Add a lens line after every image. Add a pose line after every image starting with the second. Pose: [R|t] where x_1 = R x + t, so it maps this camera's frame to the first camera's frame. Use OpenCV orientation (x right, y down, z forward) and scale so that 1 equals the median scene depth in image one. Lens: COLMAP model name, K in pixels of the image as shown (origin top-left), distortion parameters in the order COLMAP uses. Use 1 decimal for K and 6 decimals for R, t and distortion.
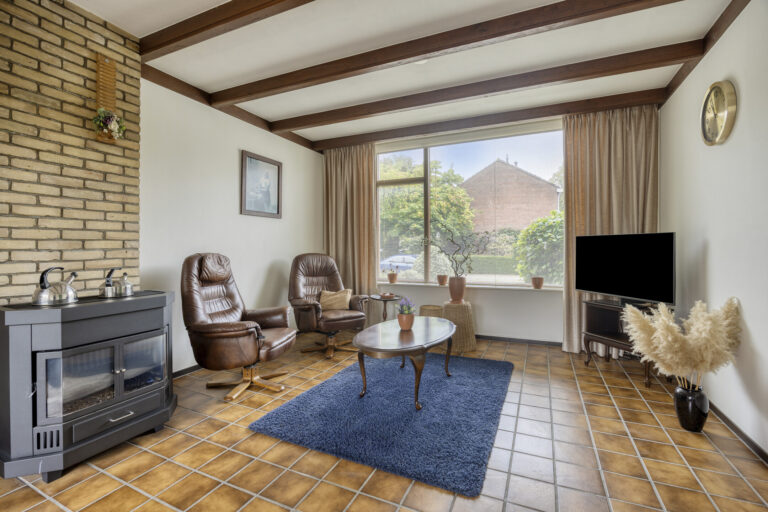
lens RADIAL K [[340.6, 0, 381.4], [0, 340.6, 249.3], [0, 0, 1]] dist [-0.012738, -0.000379]
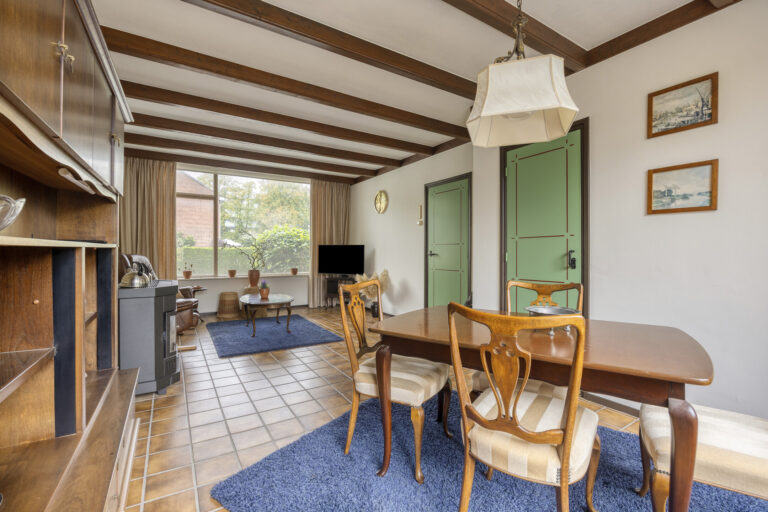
lens RADIAL K [[340.6, 0, 382.5], [0, 340.6, 253.8], [0, 0, 1]] dist [-0.012738, -0.000379]
pose [[0.554634, 0.001047, 0.832094, -0.744859], [-0.002942, 0.999995, 0.000702, 0.008078], [-0.832089, -0.002837, 0.554635, -0.322066]]
